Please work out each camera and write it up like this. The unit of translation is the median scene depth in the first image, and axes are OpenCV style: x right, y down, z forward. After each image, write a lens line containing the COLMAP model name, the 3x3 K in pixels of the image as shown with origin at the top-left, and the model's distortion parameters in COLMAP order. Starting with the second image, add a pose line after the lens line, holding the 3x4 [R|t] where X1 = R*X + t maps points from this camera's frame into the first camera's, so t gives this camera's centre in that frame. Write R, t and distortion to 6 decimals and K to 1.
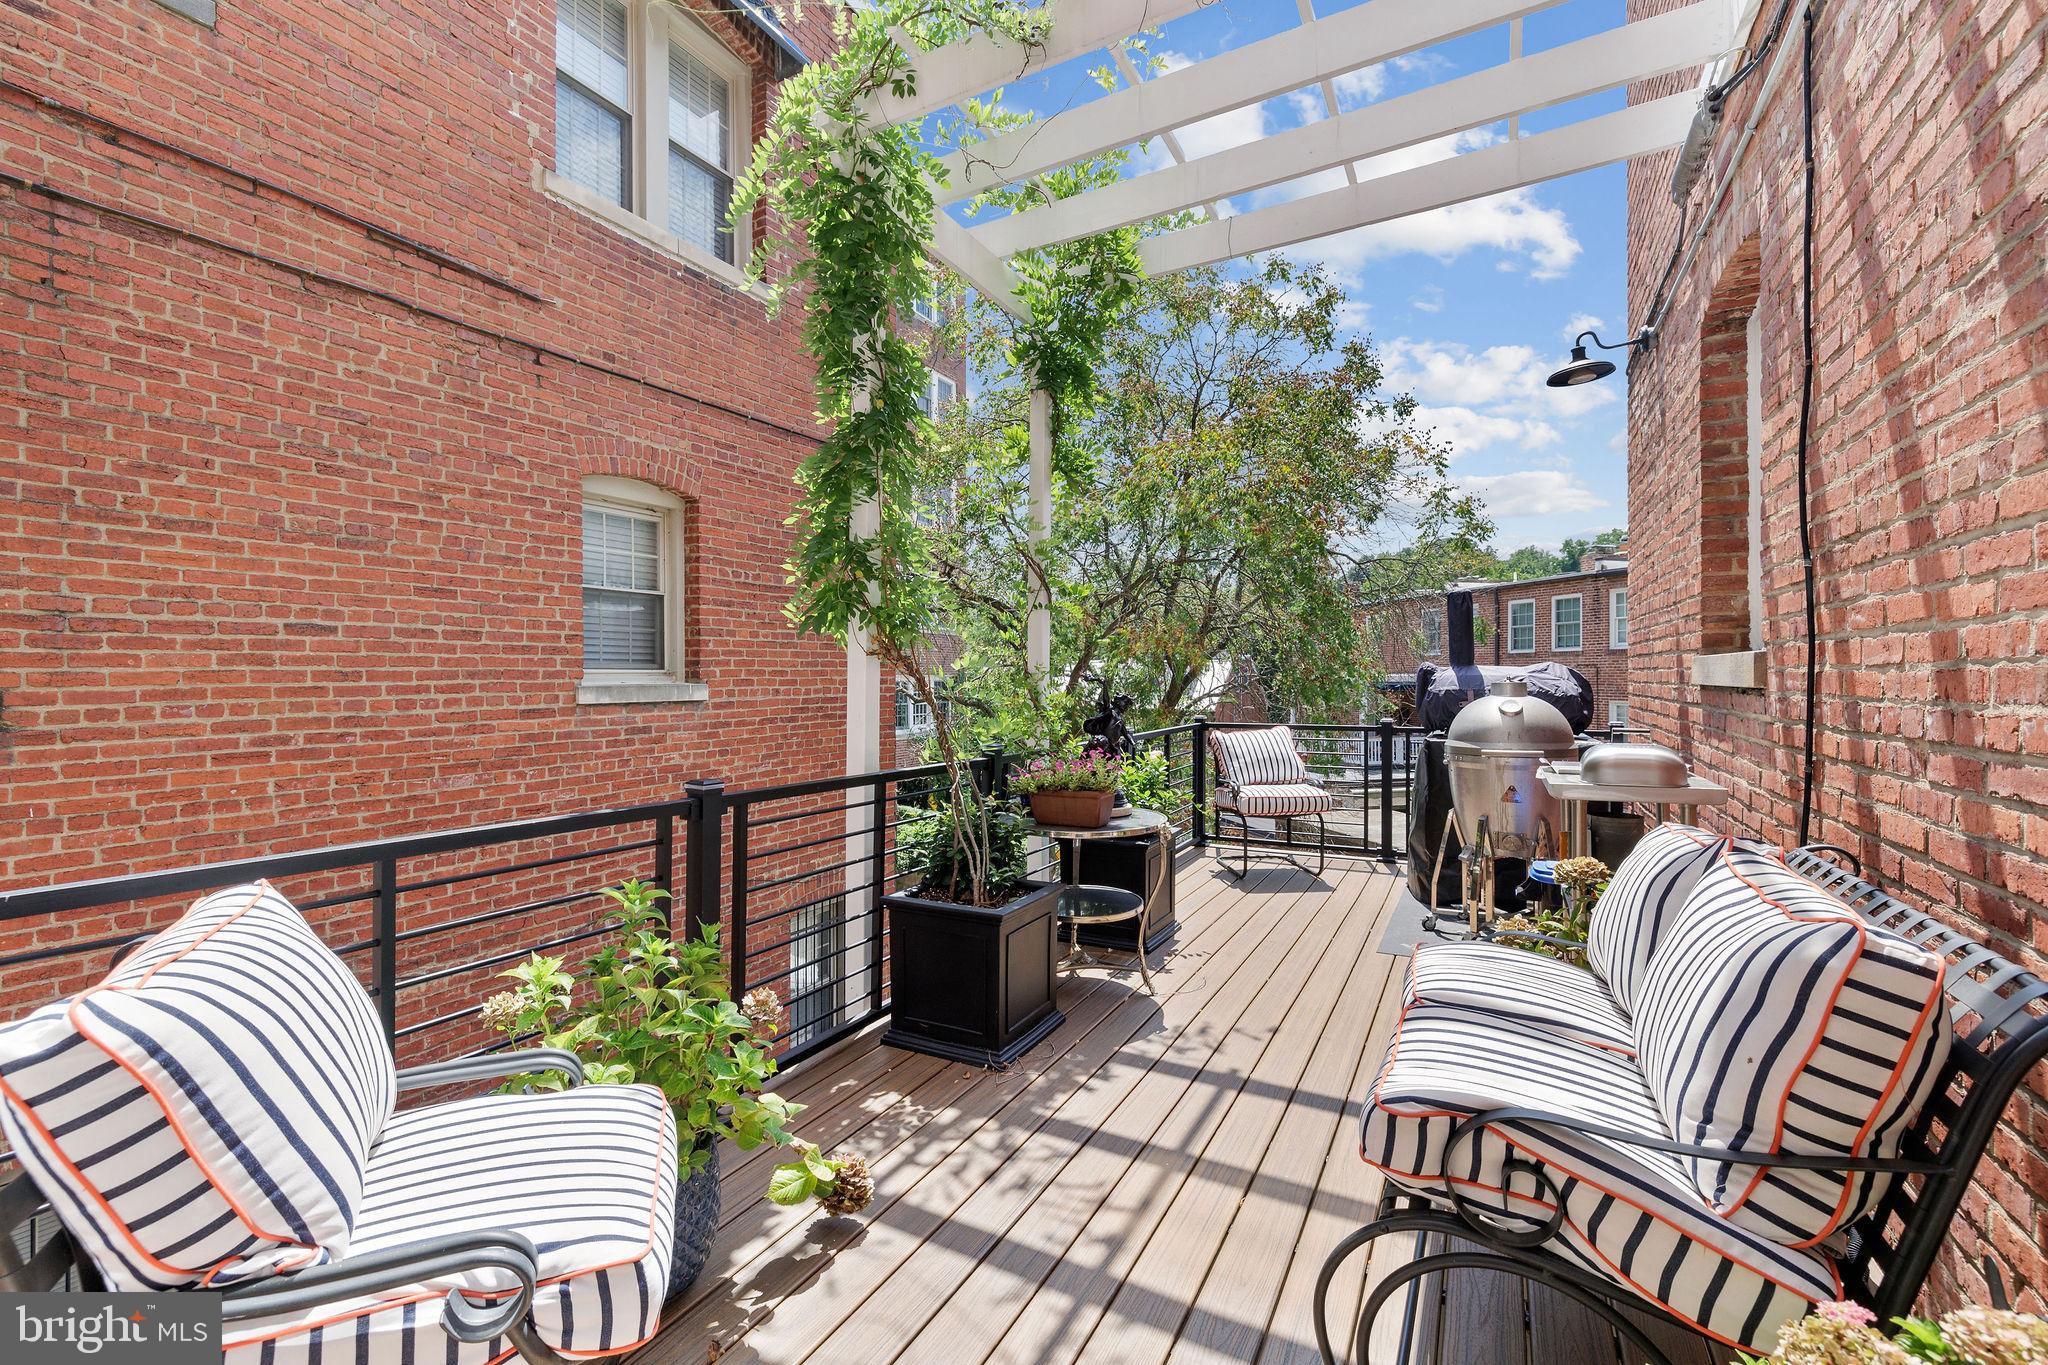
lens RADIAL K [[863.8, 0, 1030.4], [0, 863.8, 667.0], [0, 0, 1]] dist [0.000434, -0.001143]
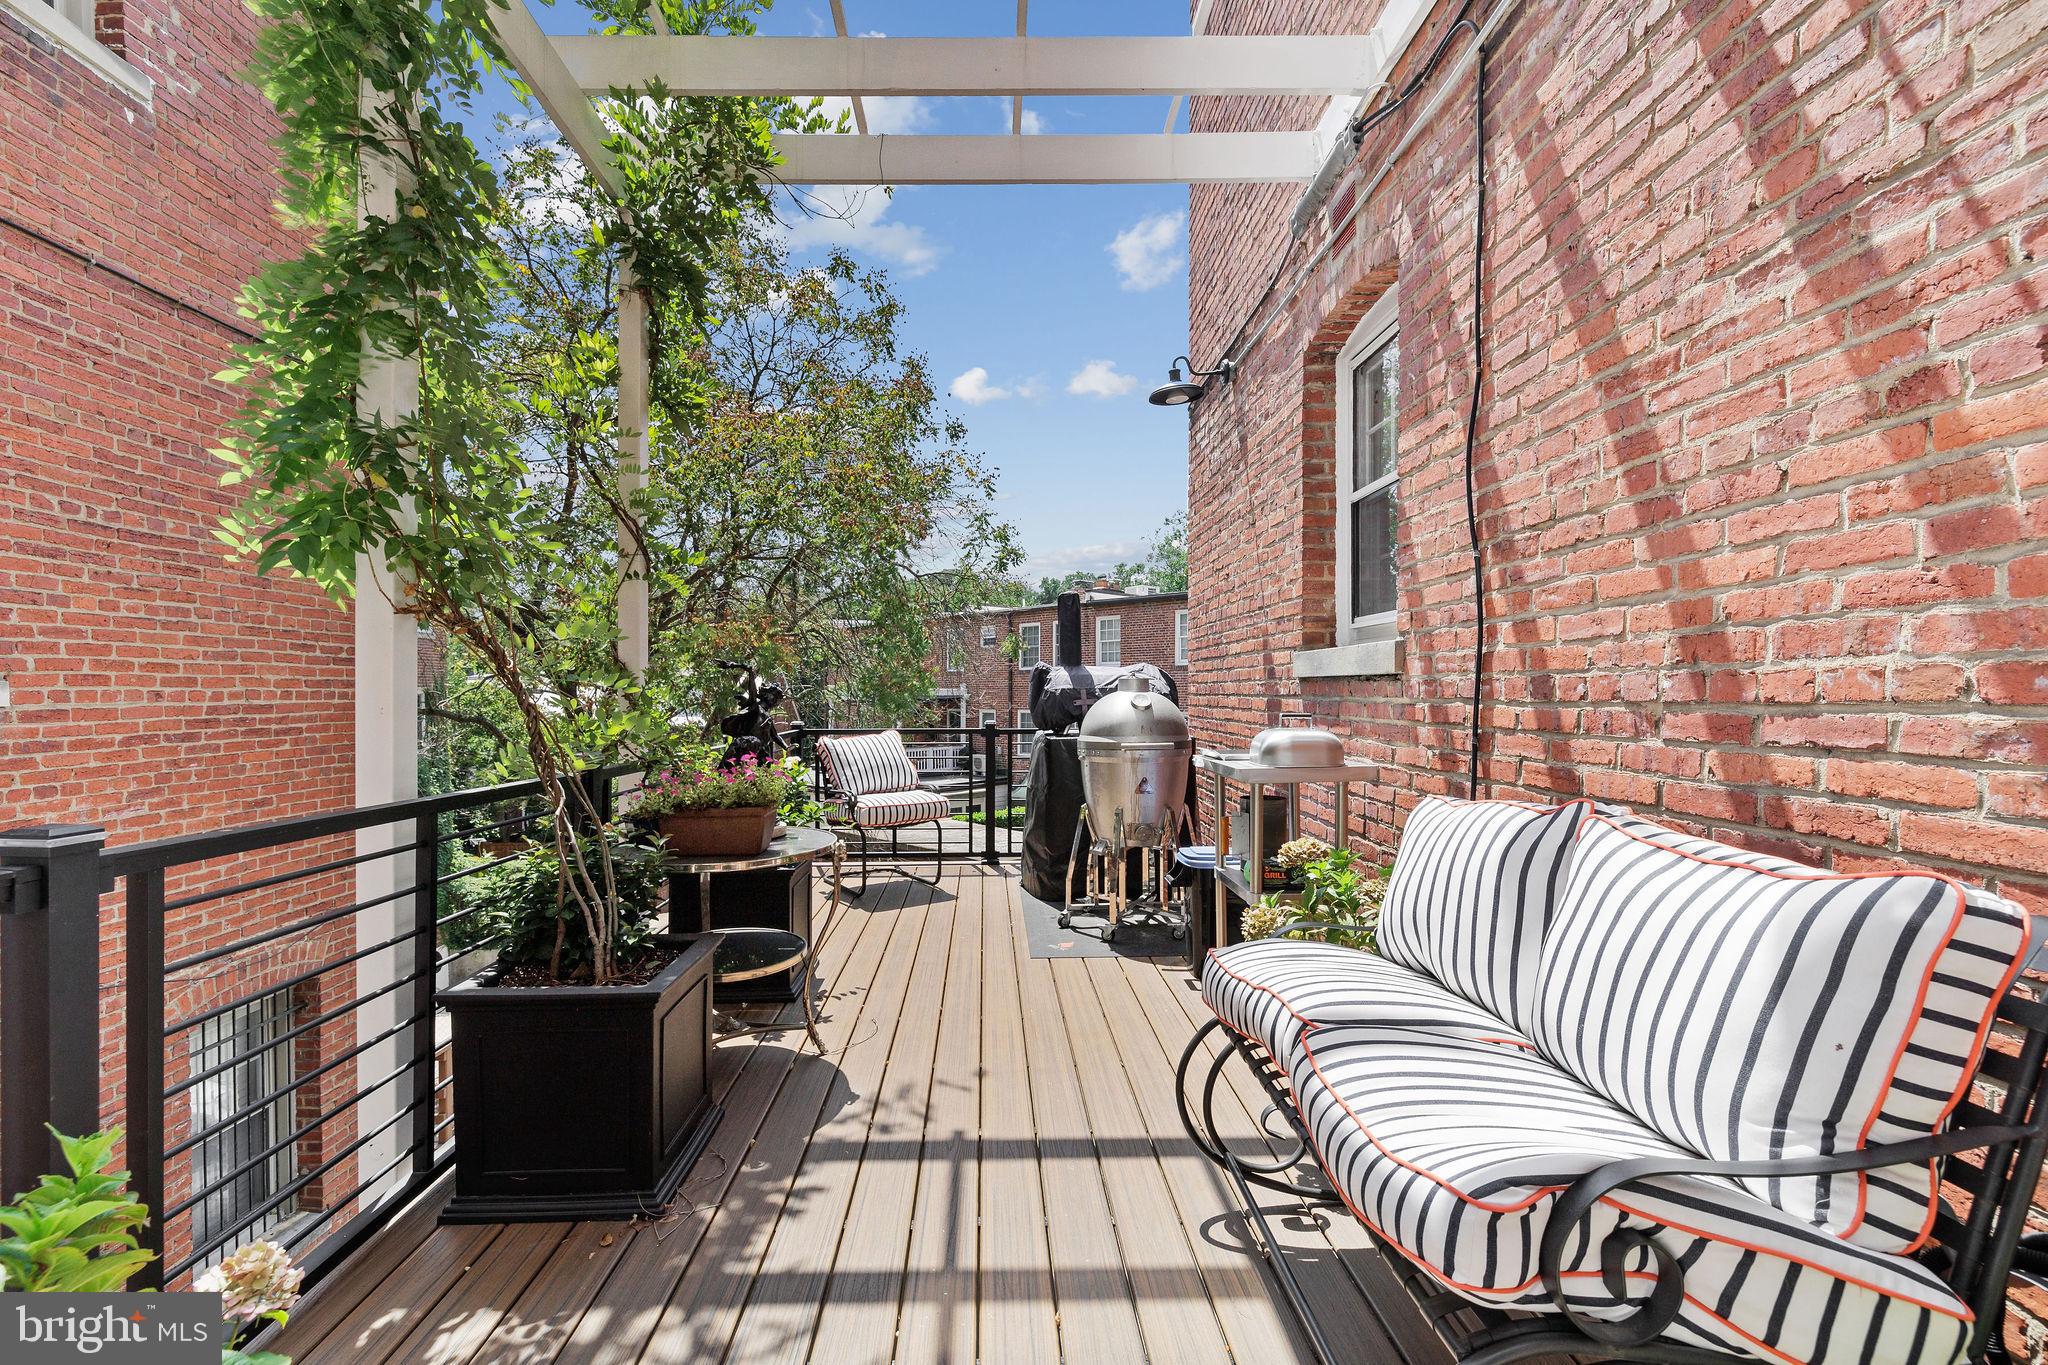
lens RADIAL K [[863.8, 0, 1015.3], [0, 863.8, 701.5], [0, 0, 1]] dist [0.000434, -0.001143]
pose [[0.870083, -0.004333, 0.492886, -0.112415], [-0.006216, 0.999785, 0.019761, 0.036918], [-0.492866, -0.020257, 0.869869, 0.246516]]
